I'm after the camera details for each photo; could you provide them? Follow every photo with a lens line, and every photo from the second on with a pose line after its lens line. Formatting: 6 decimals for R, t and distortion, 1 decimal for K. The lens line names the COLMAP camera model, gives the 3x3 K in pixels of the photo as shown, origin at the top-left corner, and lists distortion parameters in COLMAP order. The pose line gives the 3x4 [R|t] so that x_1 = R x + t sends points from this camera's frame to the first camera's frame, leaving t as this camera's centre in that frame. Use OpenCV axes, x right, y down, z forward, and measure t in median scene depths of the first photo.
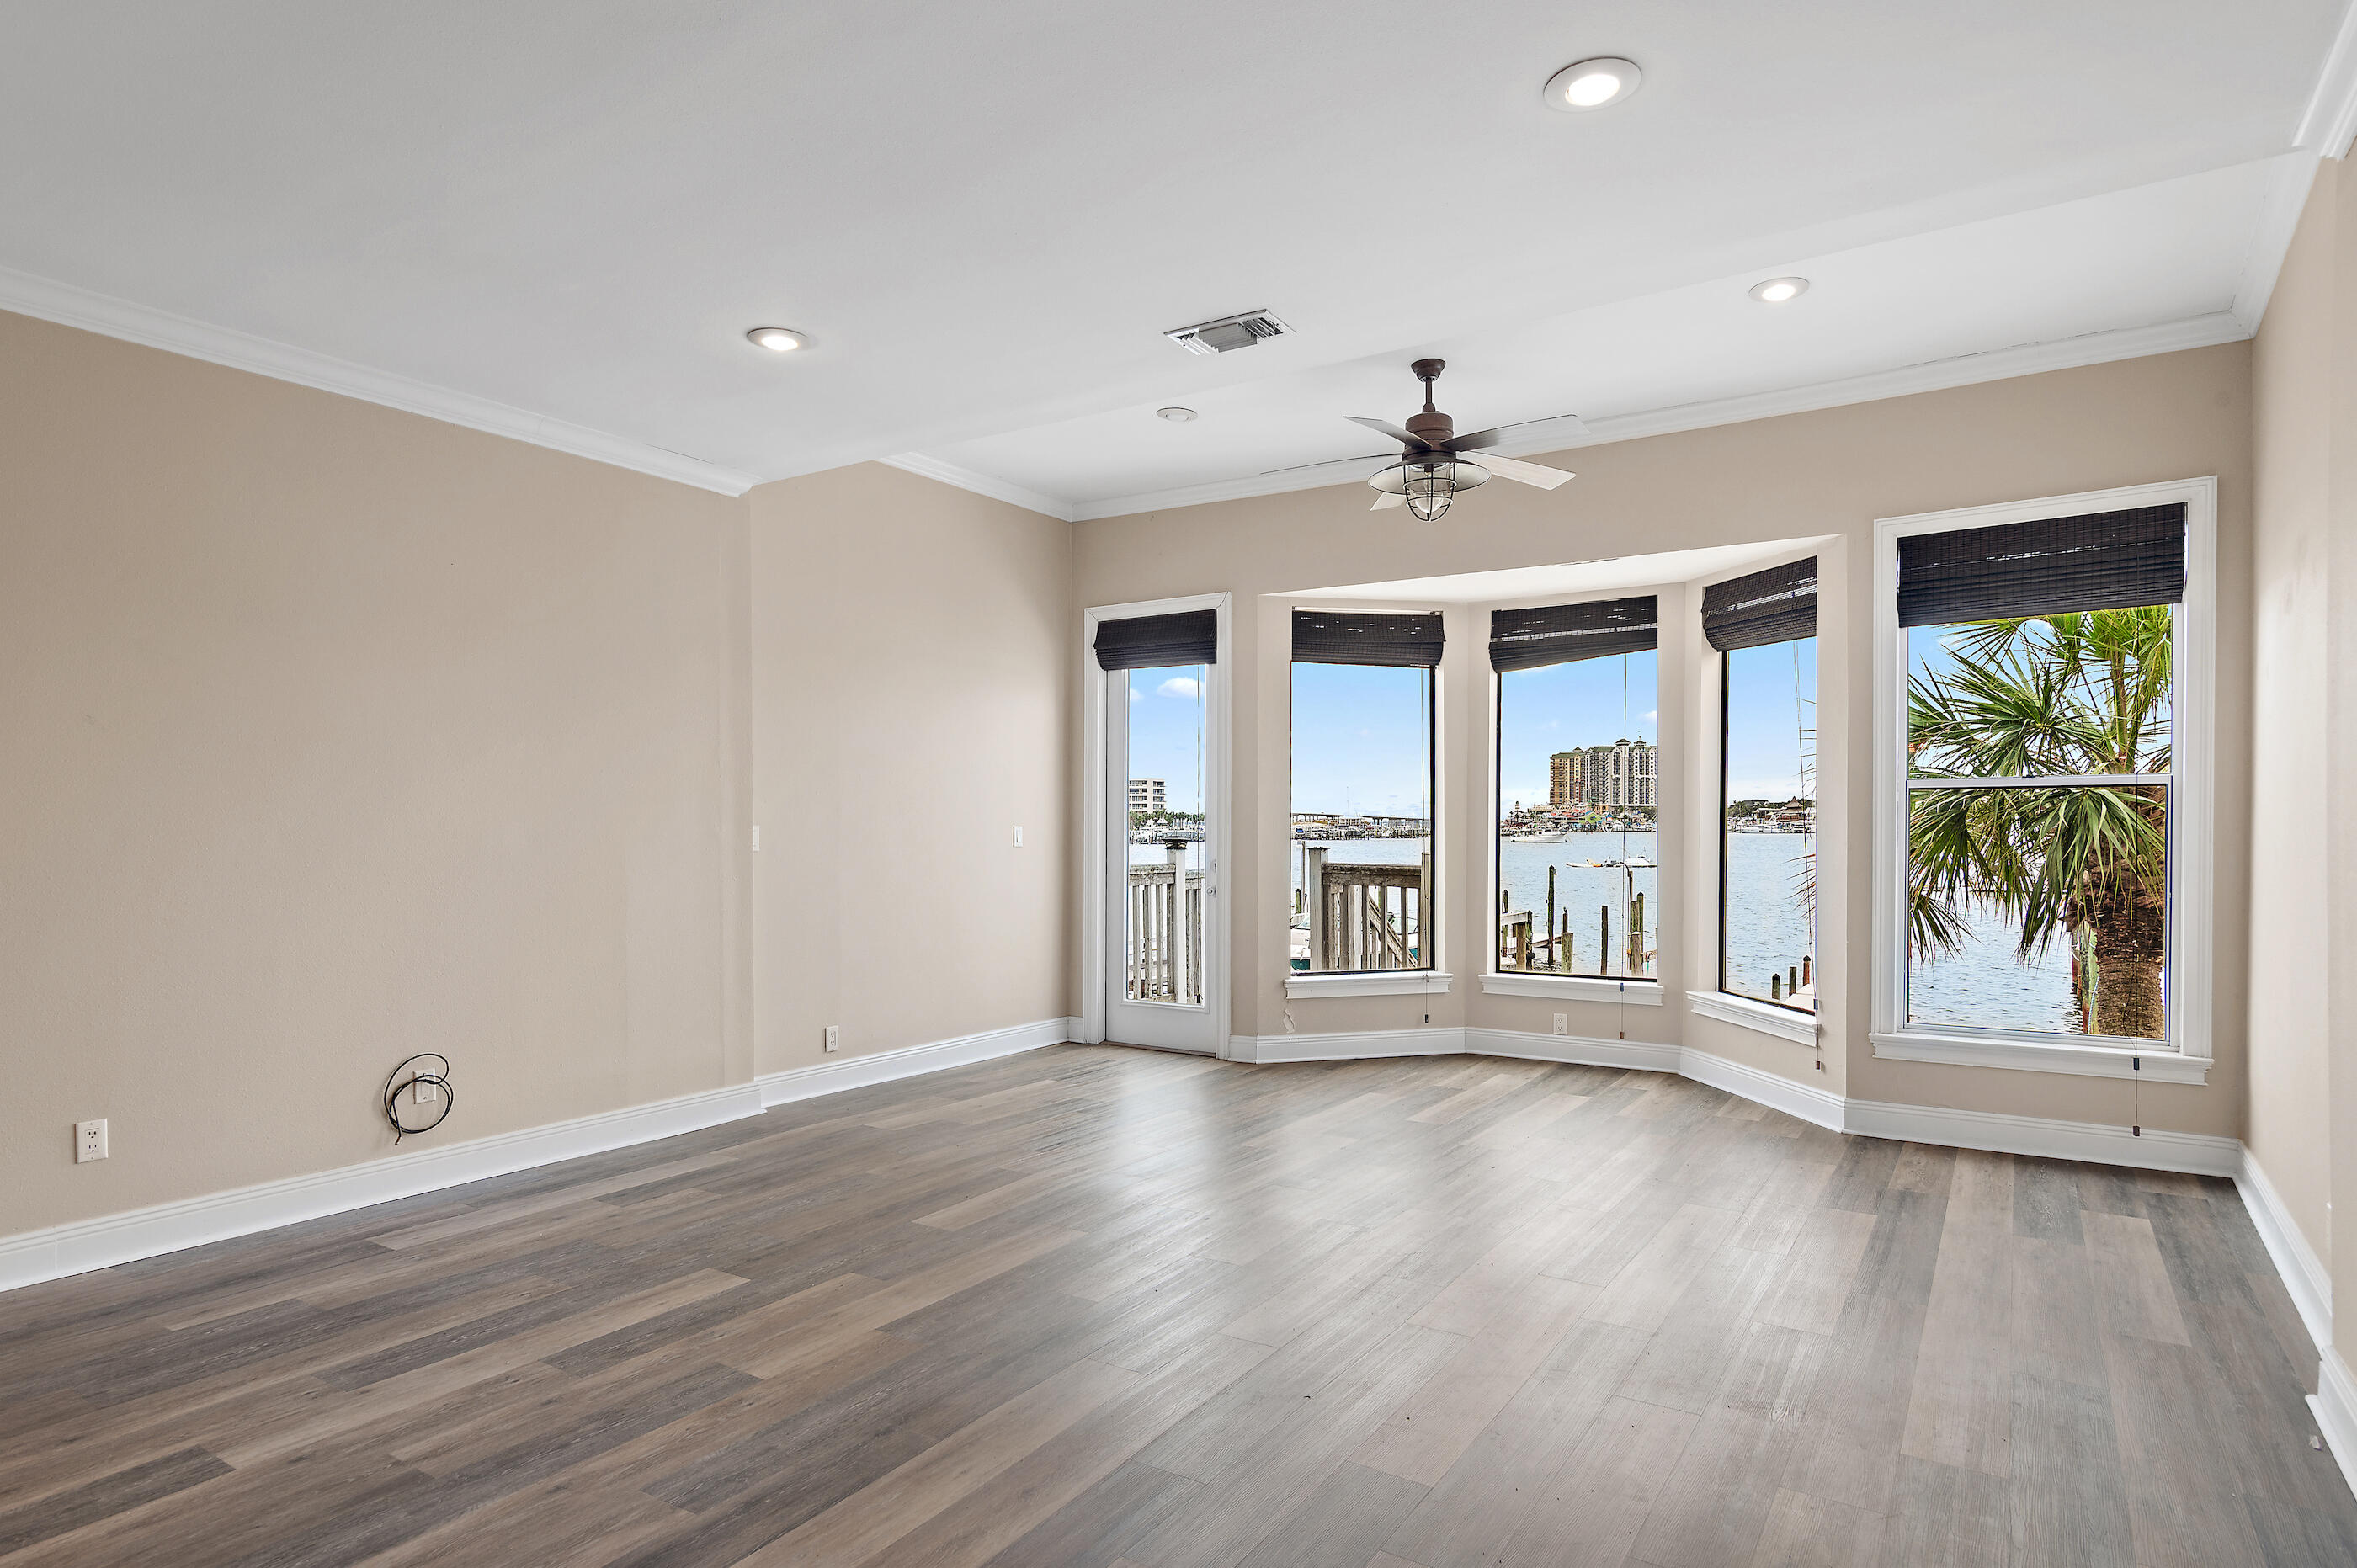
lens RADIAL K [[1293.7, 0, 1180.3], [0, 1293.7, 849.1], [0, 0, 1]] dist [0.002154, 0.002859]
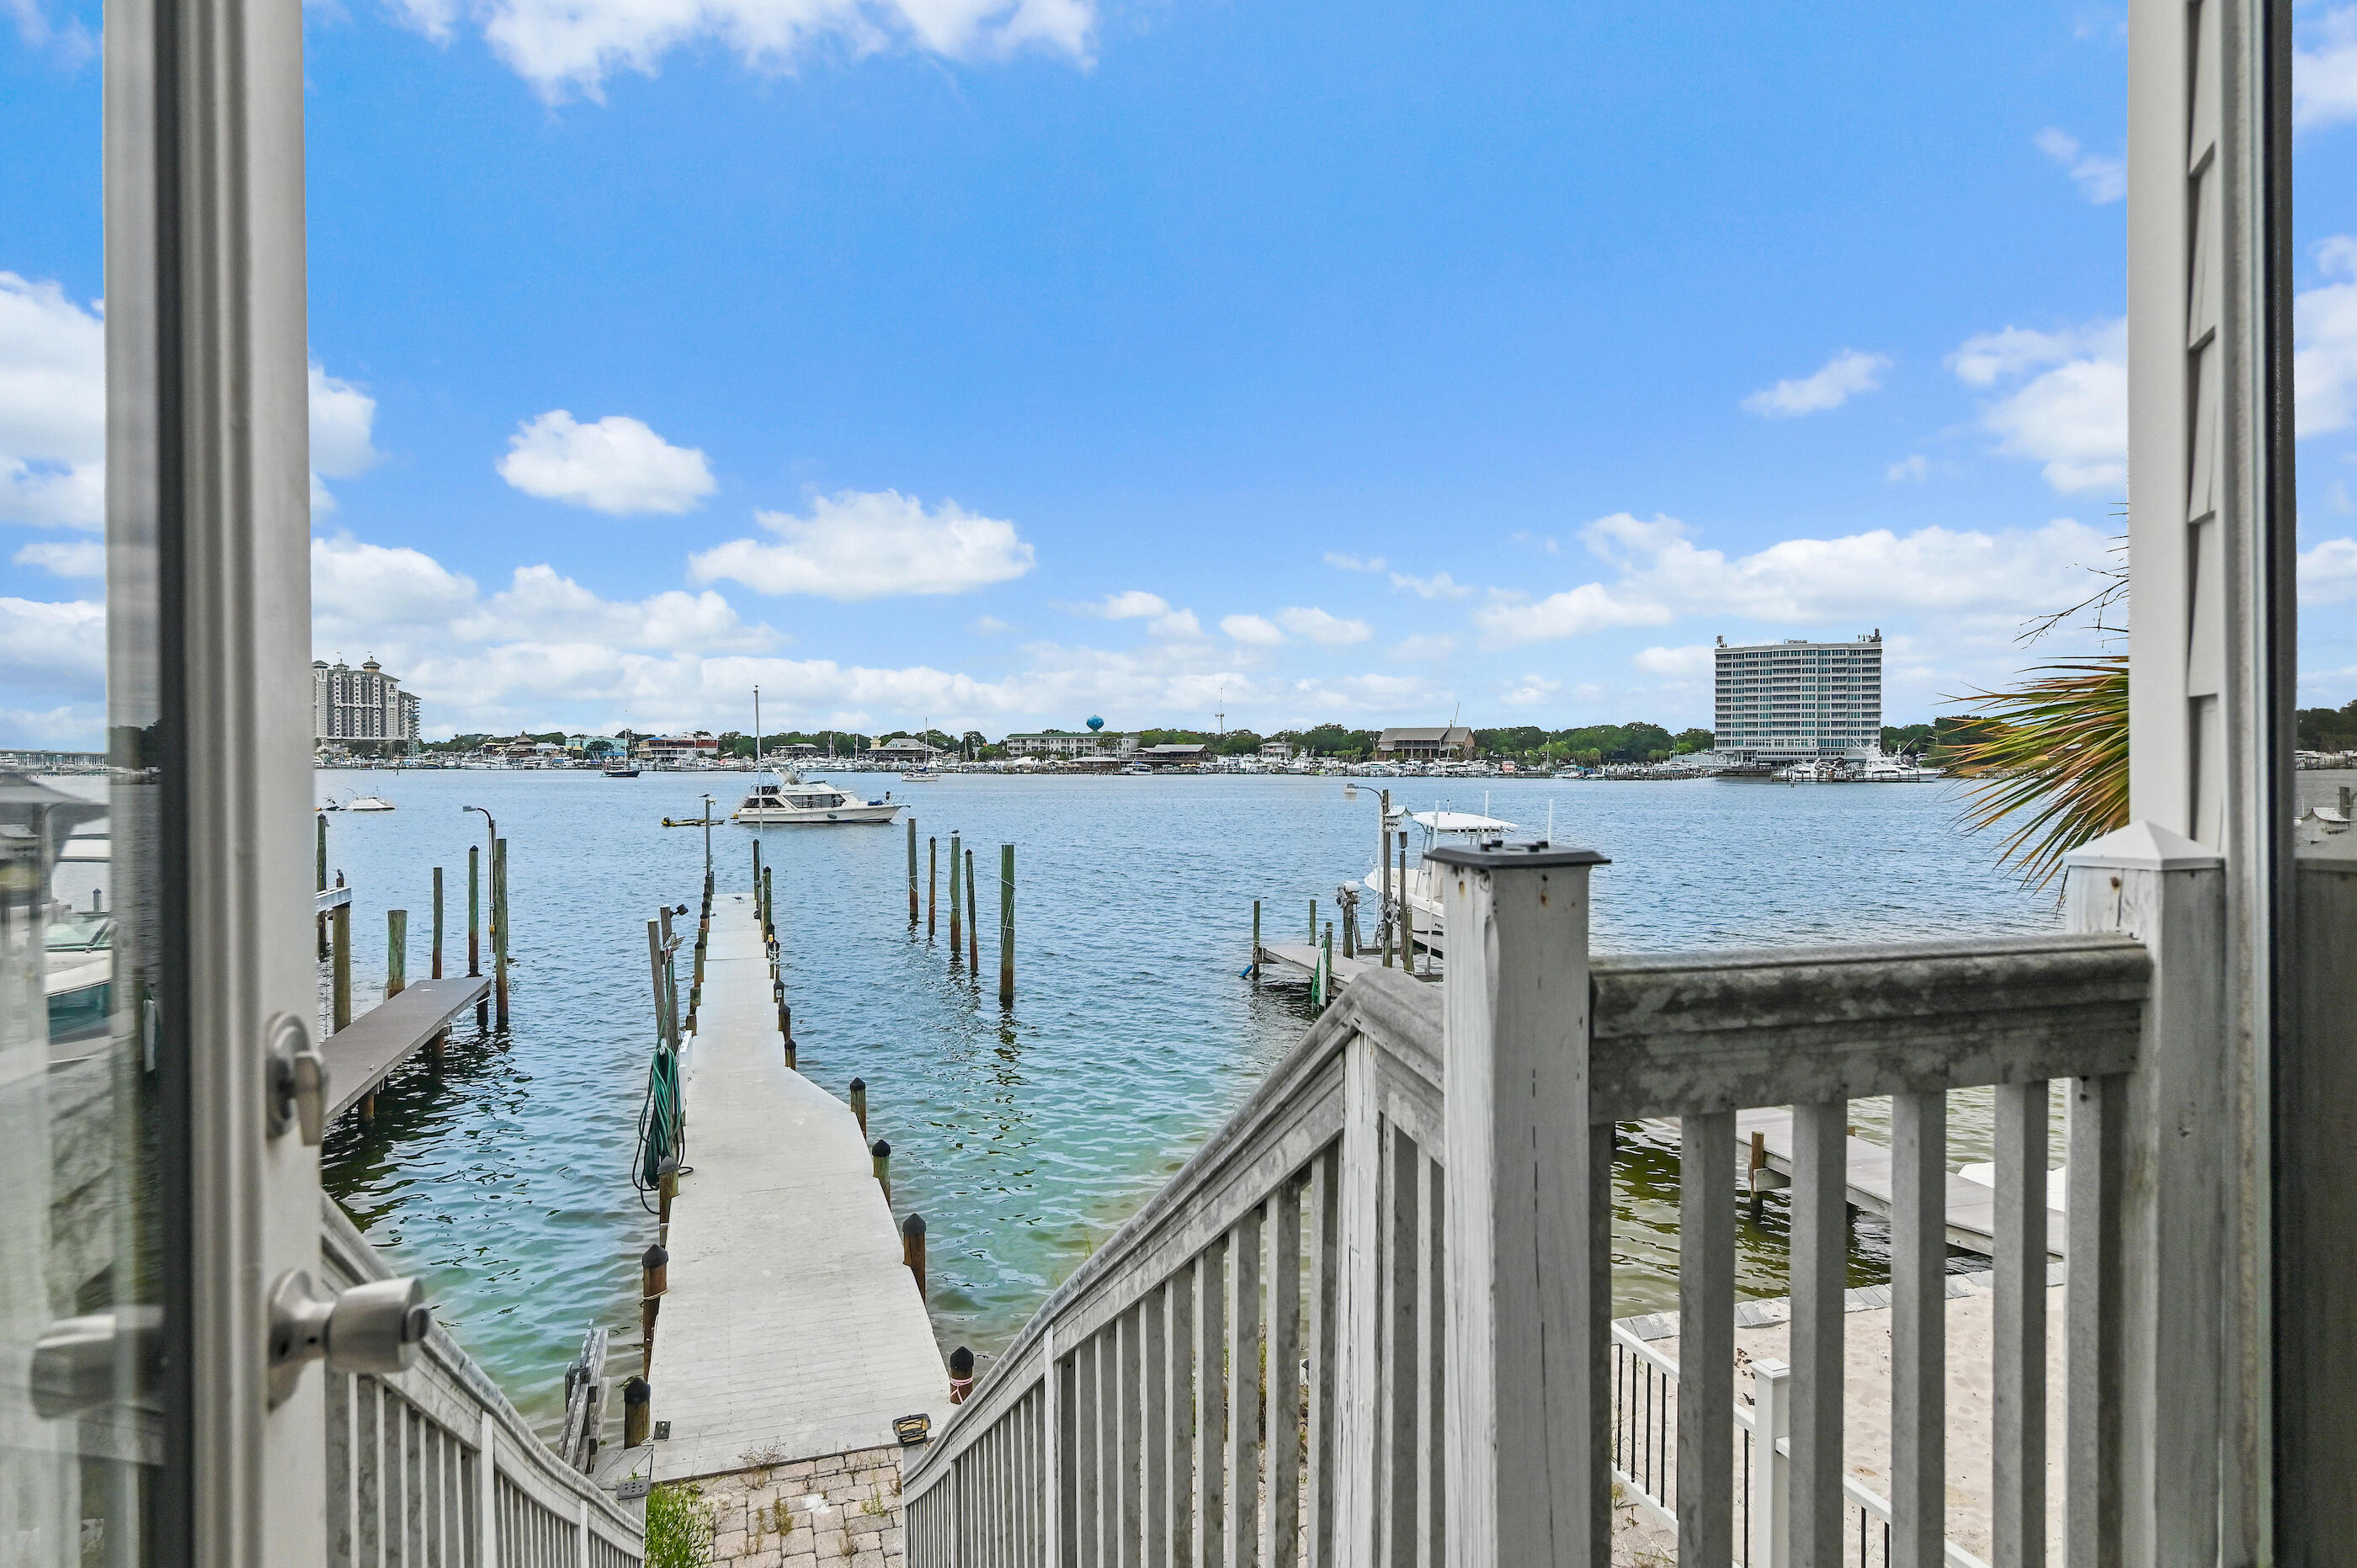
lens RADIAL K [[1293.7, 0, 1160.1], [0, 1293.7, 782.7], [0, 0, 1]] dist [0.002154, 0.002859]
pose [[0.610010, -0.011853, 0.792305, -0.027913], [0.013463, 0.999899, 0.004593, -0.011562], [-0.792279, 0.007865, 0.610108, 1.103408]]
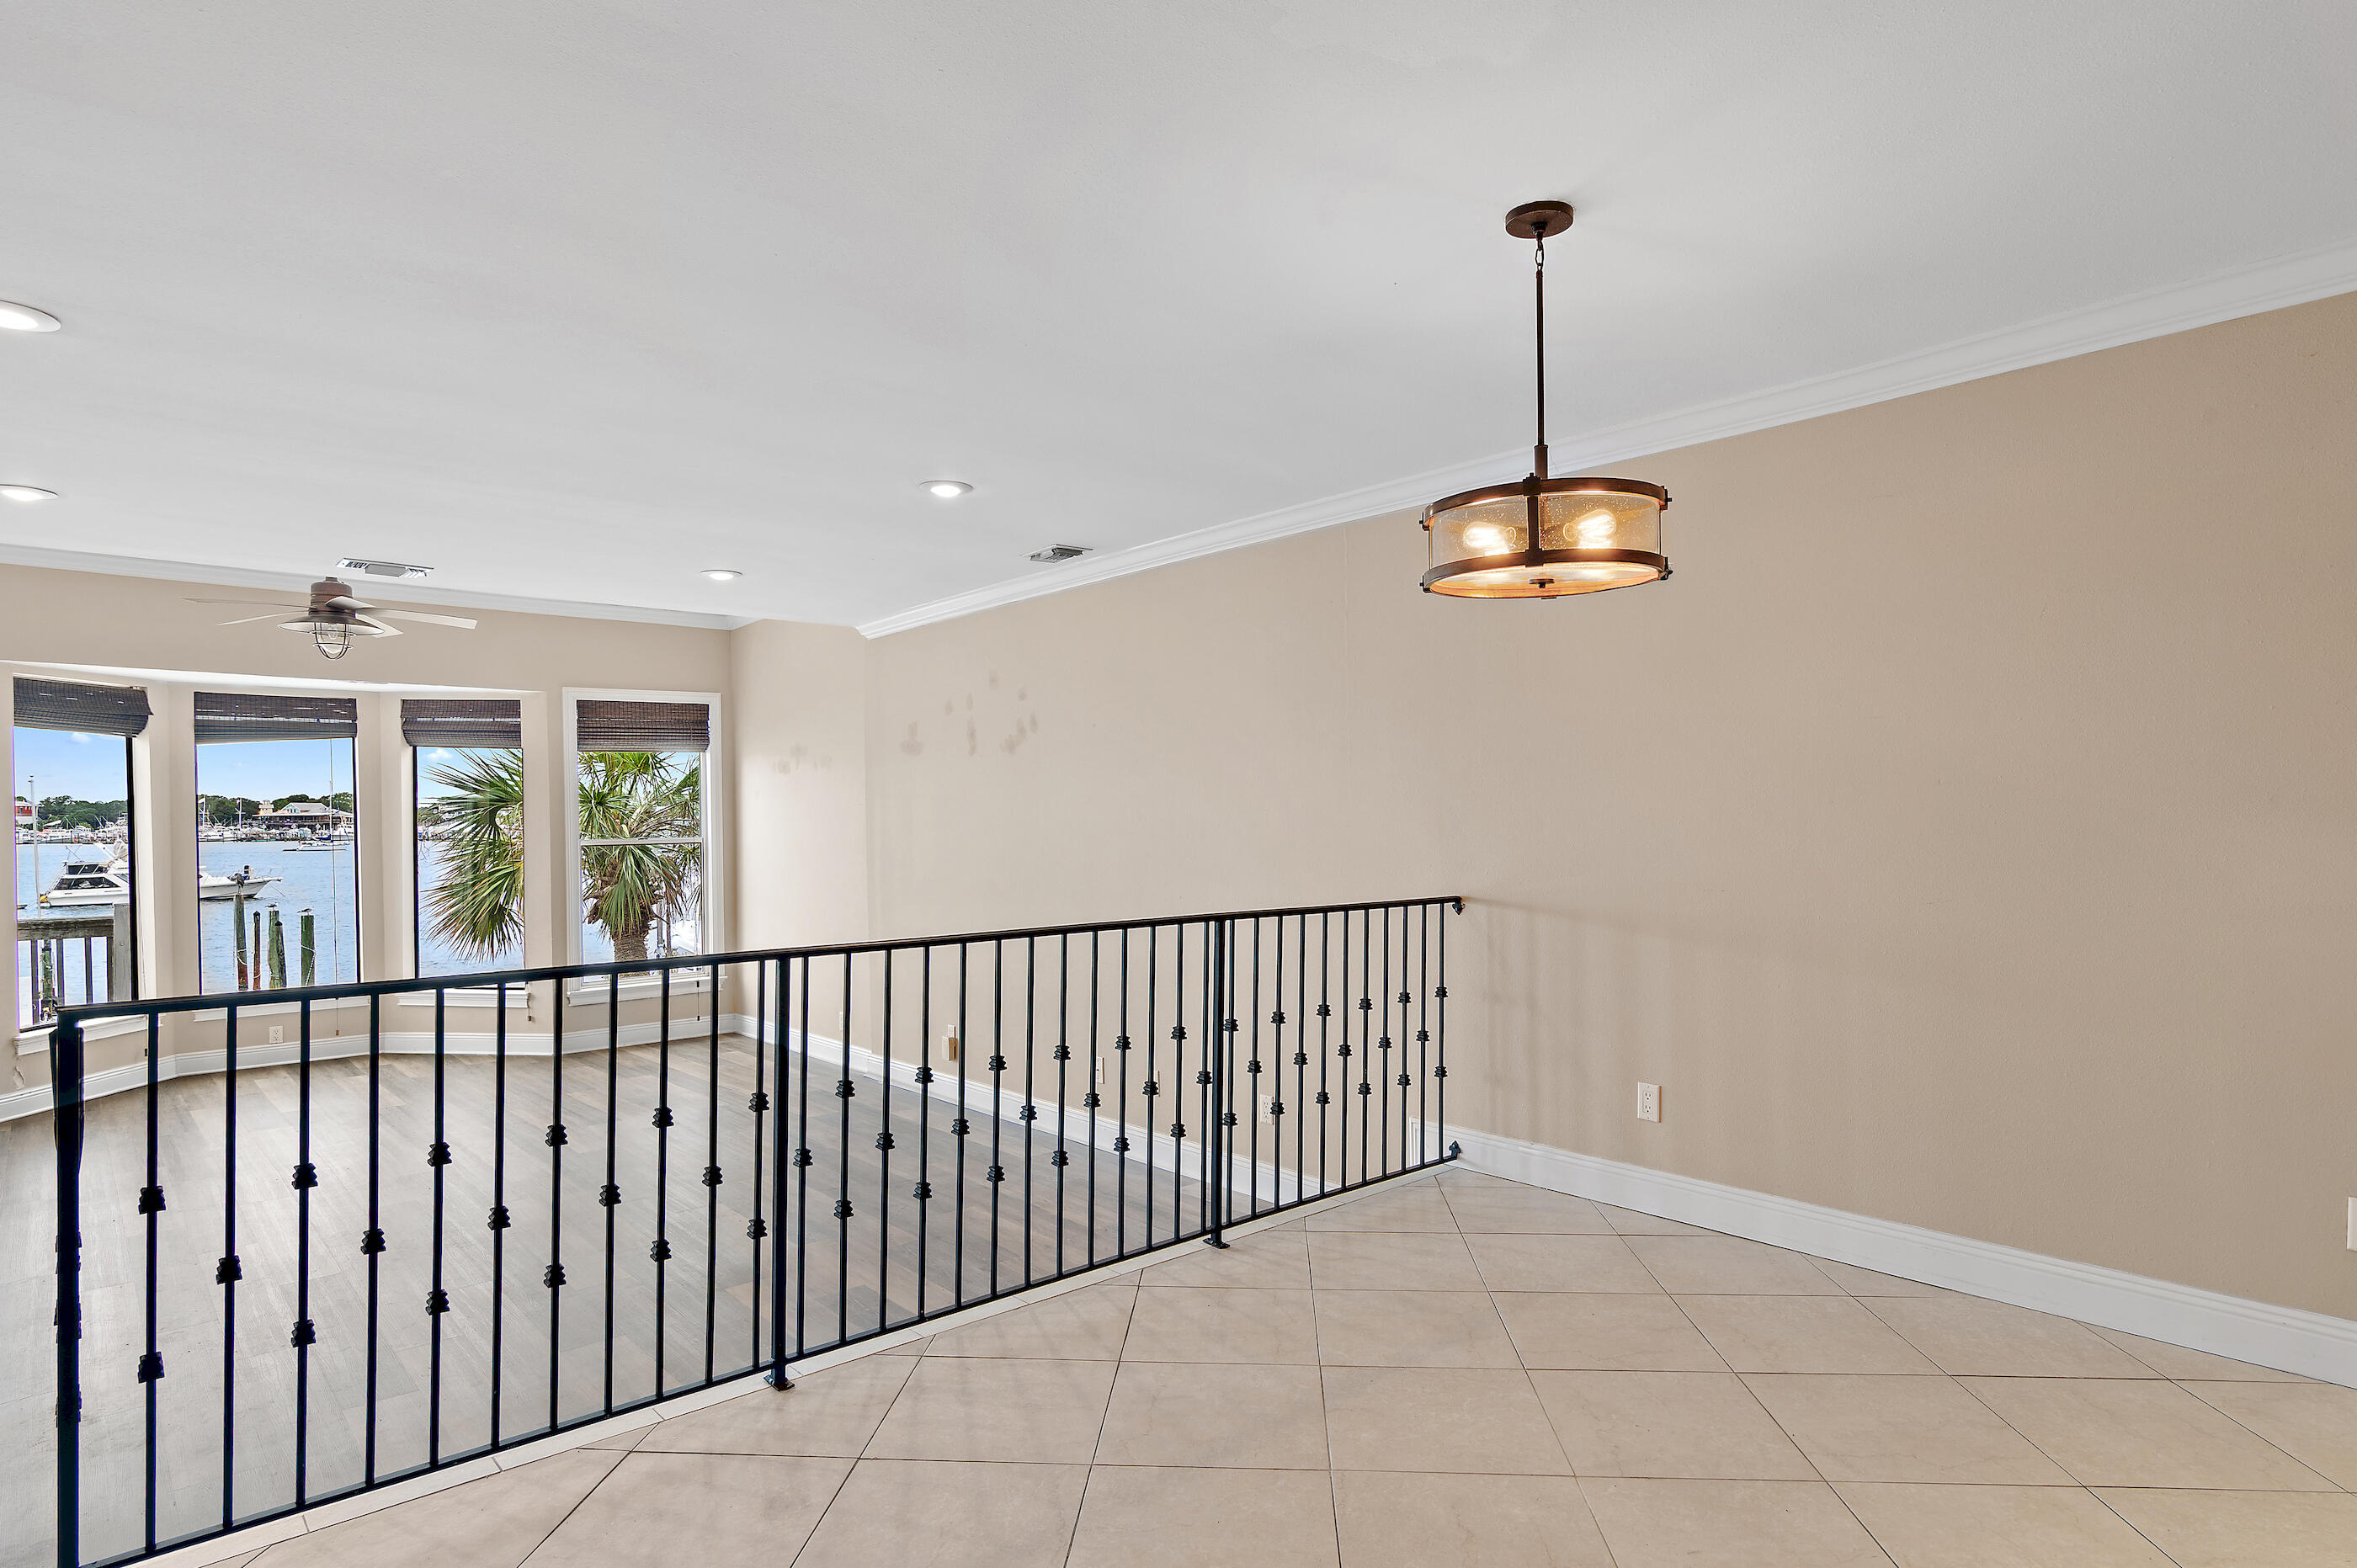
lens RADIAL K [[1293.7, 0, 1180.2], [0, 1293.7, 811.8], [0, 0, 1]] dist [0.002154, 0.002859]
pose [[0.264886, -0.001957, 0.964278, -0.693563], [0.031569, 0.999479, -0.006644, -0.043436], [-0.963763, 0.032201, 0.264810, -0.170785]]
